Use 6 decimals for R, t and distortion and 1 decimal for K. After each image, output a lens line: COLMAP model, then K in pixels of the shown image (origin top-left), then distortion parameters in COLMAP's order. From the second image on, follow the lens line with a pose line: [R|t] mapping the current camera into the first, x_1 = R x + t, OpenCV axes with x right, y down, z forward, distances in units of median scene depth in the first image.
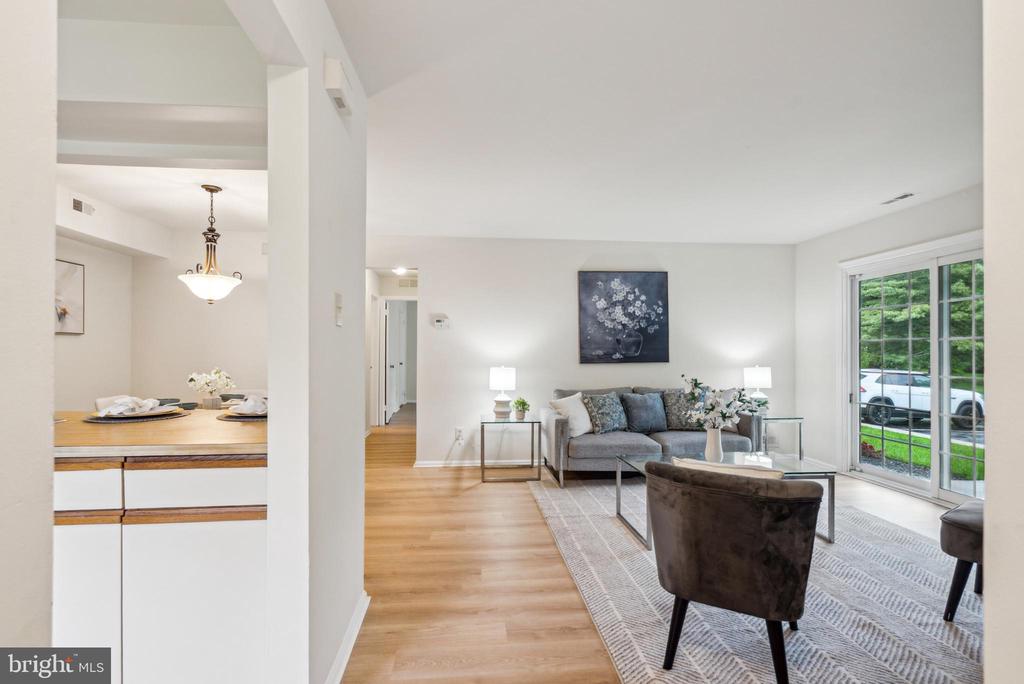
lens RADIAL K [[472.8, 0, 509.6], [0, 472.8, 346.1], [0, 0, 1]] dist [-0.001731, 0.000827]
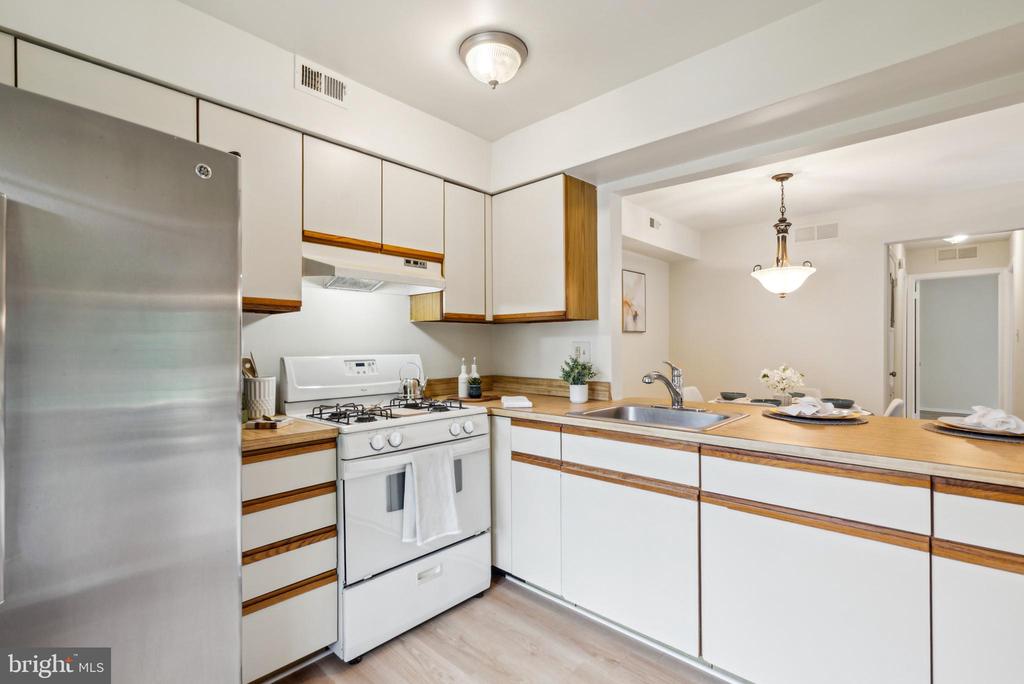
lens RADIAL K [[472.8, 0, 509.6], [0, 472.8, 346.1], [0, 0, 1]] dist [-0.001731, 0.000827]
pose [[0.668275, -0.000345, -0.743914, -0.248975], [0.012372, 0.999867, 0.010650, -0.006733], [0.743811, -0.016321, 0.668190, -0.048668]]
